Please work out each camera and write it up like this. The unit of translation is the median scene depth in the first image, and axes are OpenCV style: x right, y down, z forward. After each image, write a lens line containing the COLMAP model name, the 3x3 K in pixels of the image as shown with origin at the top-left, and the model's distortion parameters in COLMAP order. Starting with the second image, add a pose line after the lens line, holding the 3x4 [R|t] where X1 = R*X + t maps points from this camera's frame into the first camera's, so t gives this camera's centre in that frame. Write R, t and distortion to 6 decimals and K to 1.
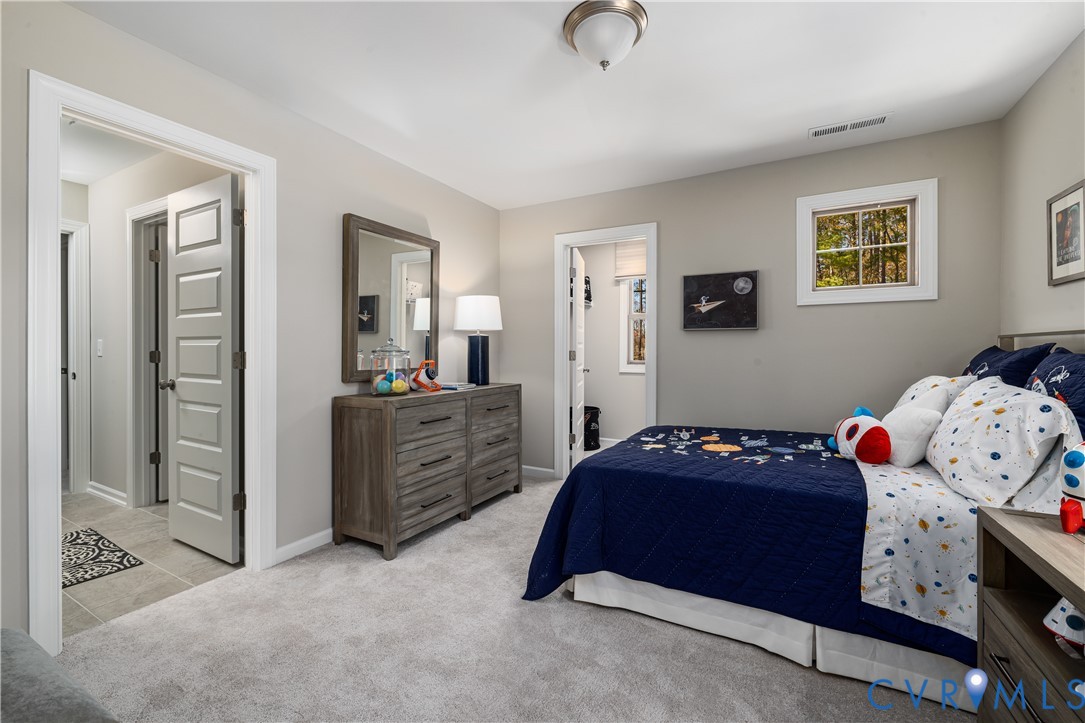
lens RADIAL K [[461.4, 0, 536.8], [0, 461.4, 341.5], [0, 0, 1]] dist [-0.003939, -0.000139]
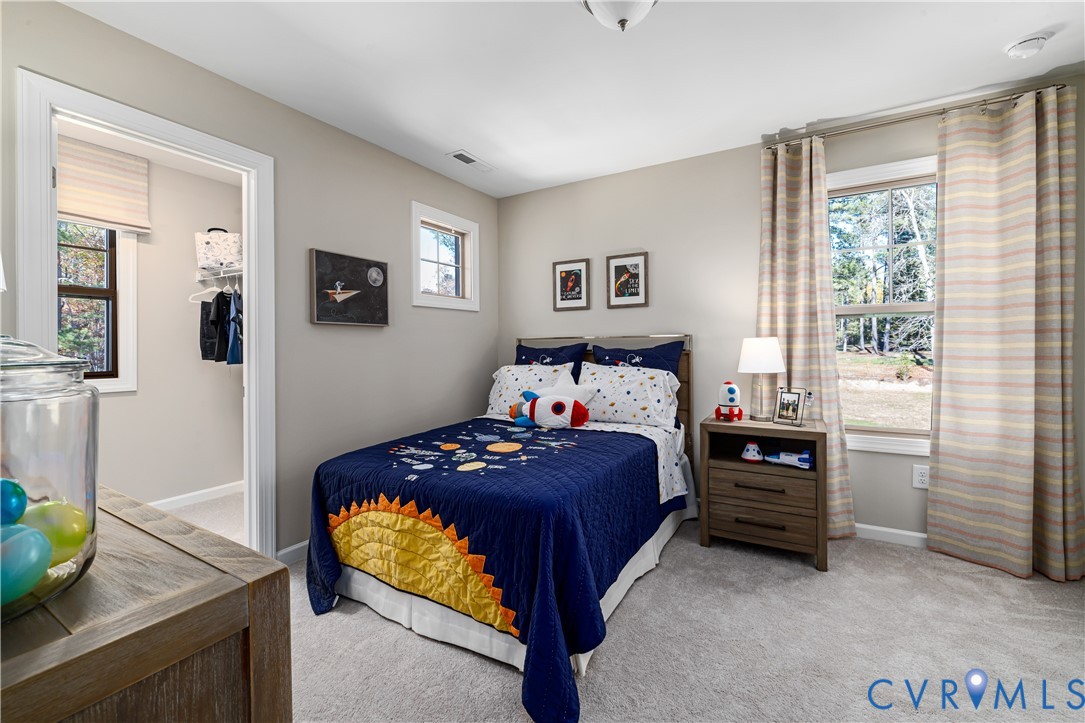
lens RADIAL K [[461.4, 0, 536.8], [0, 461.4, 341.5], [0, 0, 1]] dist [-0.003939, -0.000139]
pose [[0.029008, 0.008004, 0.999547, -0.436672], [-0.011839, 0.999901, -0.007663, 0.007221], [-0.999509, -0.011611, 0.029100, 0.665810]]
